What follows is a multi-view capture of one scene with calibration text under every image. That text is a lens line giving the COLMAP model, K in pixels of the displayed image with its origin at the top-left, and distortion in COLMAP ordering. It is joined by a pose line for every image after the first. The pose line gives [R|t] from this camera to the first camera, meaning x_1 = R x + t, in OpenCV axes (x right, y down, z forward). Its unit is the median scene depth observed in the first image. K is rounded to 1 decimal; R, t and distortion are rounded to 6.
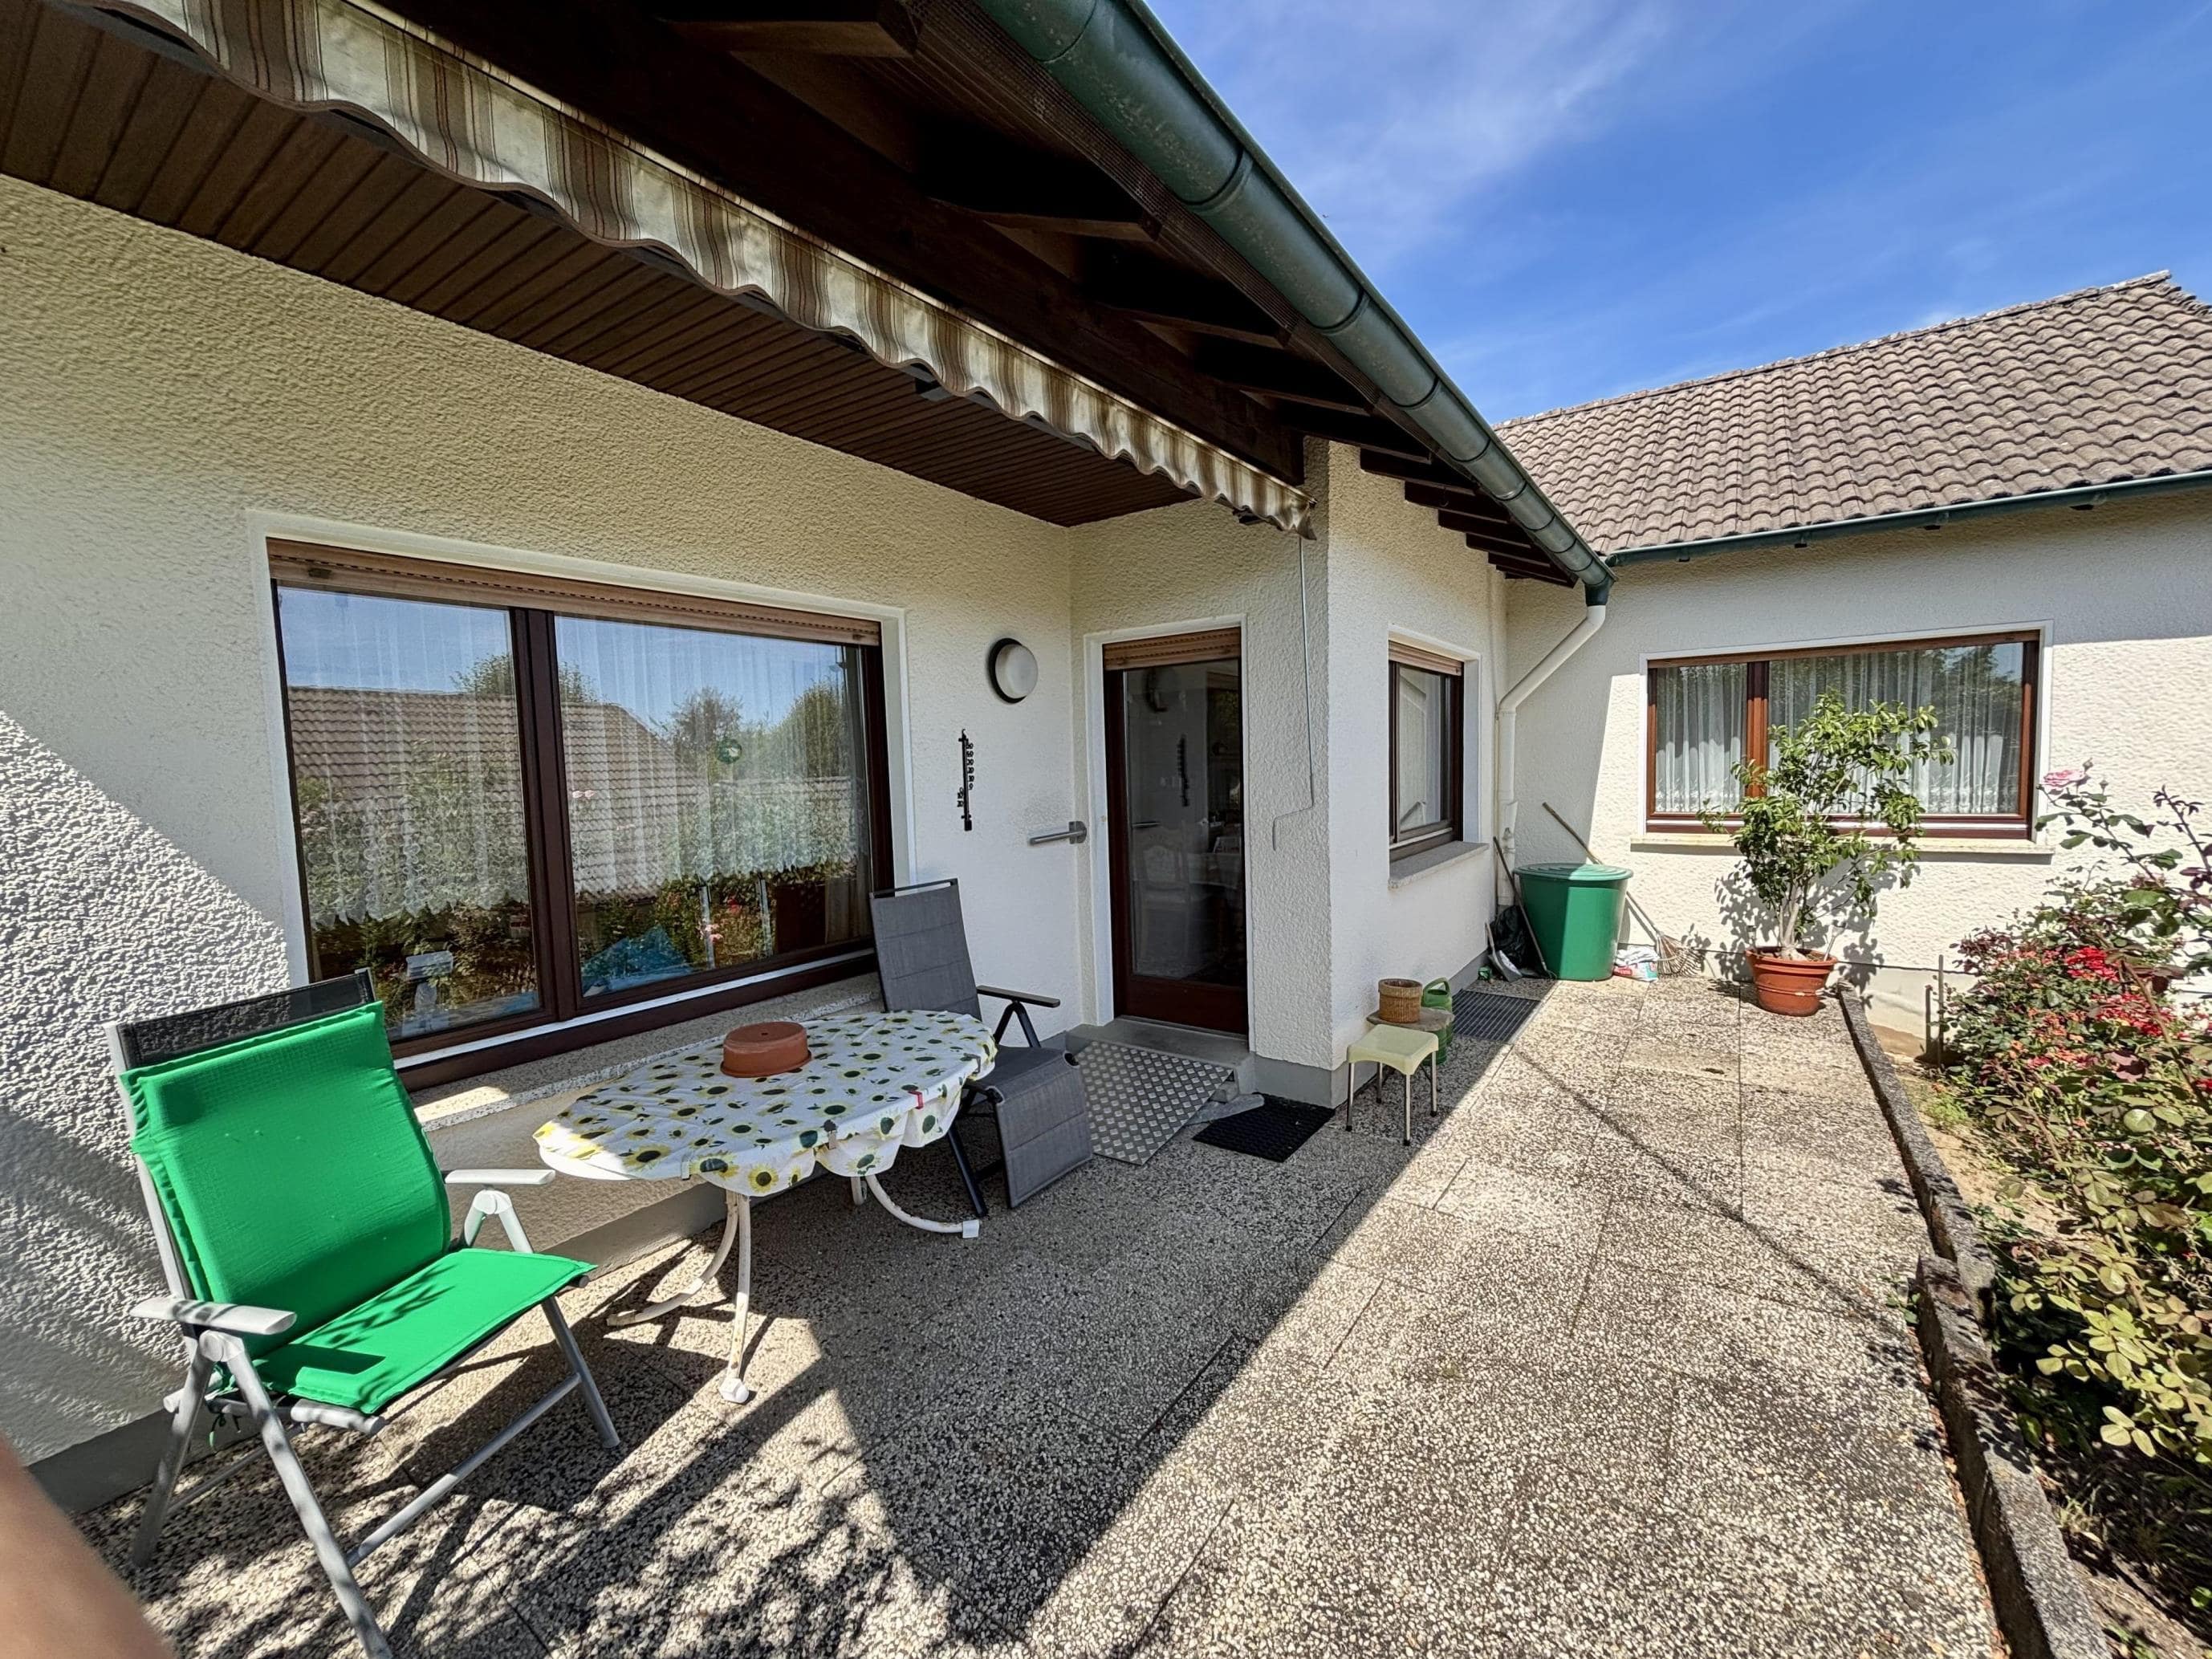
lens RADIAL K [[895.0, 0, 1104.2], [0, 895.0, 824.4], [0, 0, 1]] dist [-0.003266, 0.000330]
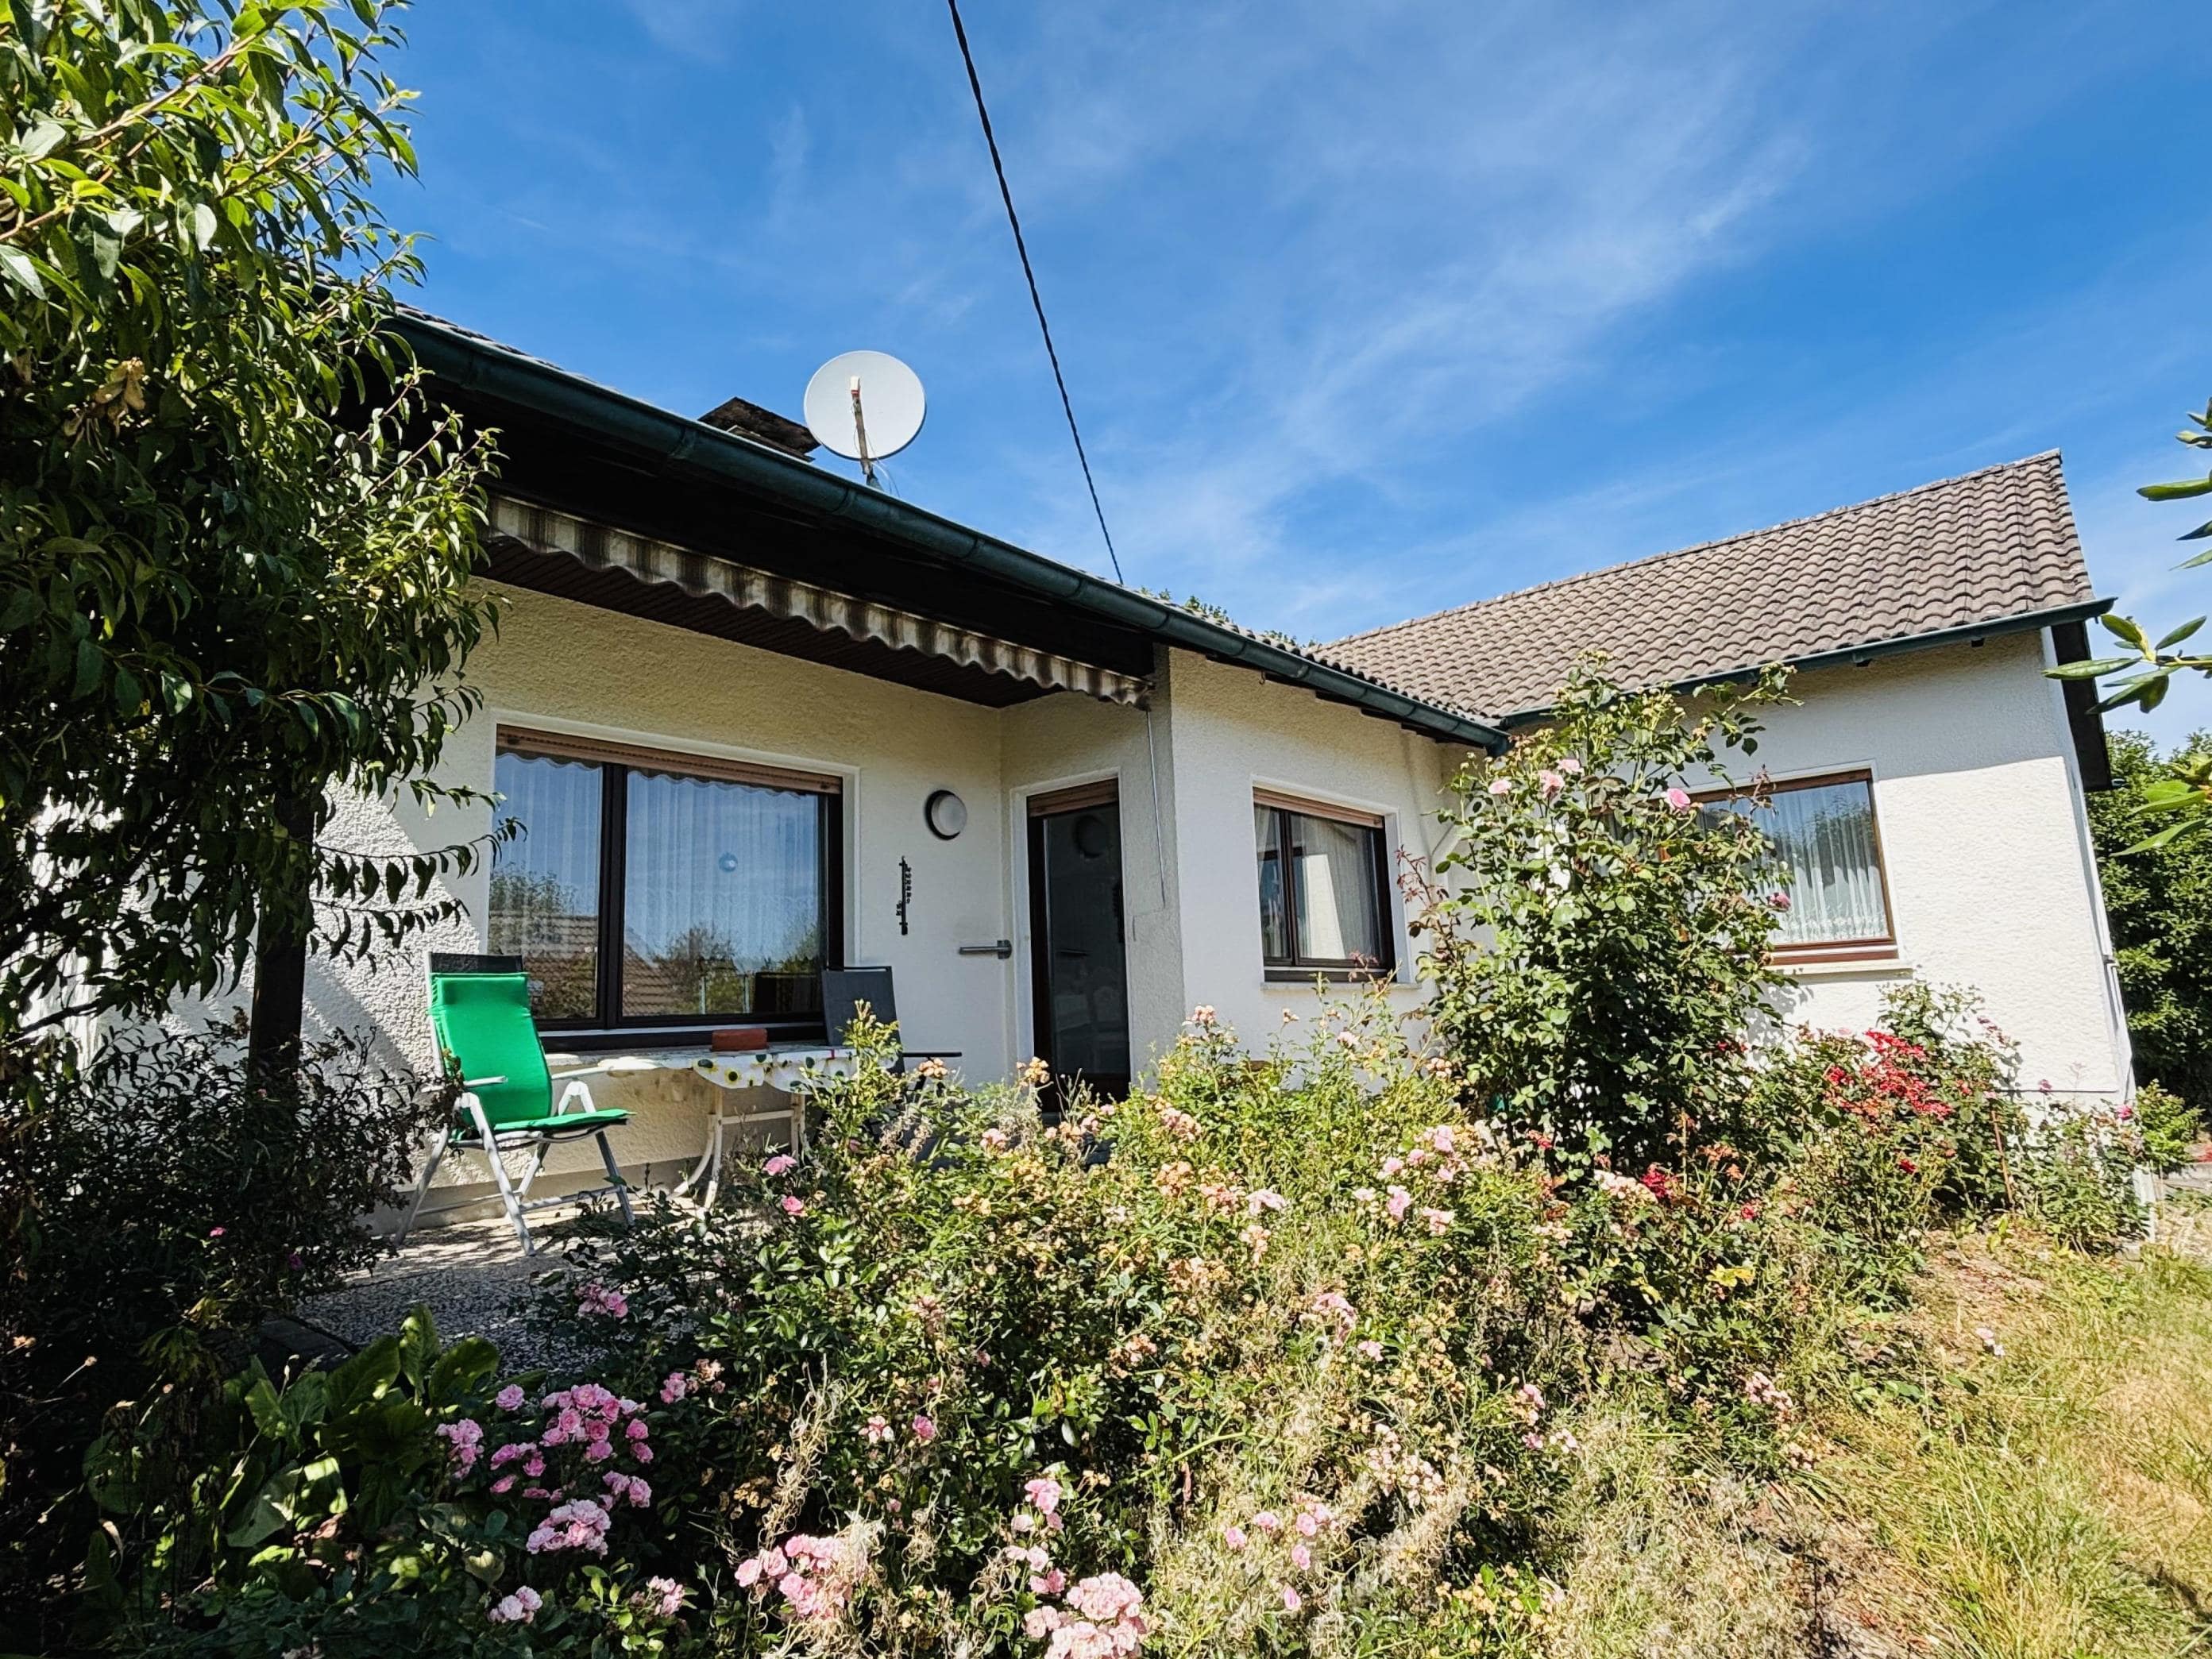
lens RADIAL K [[1177.6, 0, 1107.1], [0, 1177.6, 826.9], [0, 0, 1]] dist [0.004496, 0.000031]
pose [[0.996383, -0.021204, -0.082283, 0.296452], [0.002432, 0.975084, -0.221824, 0.246041], [0.084937, 0.220822, 0.971609, -0.693147]]
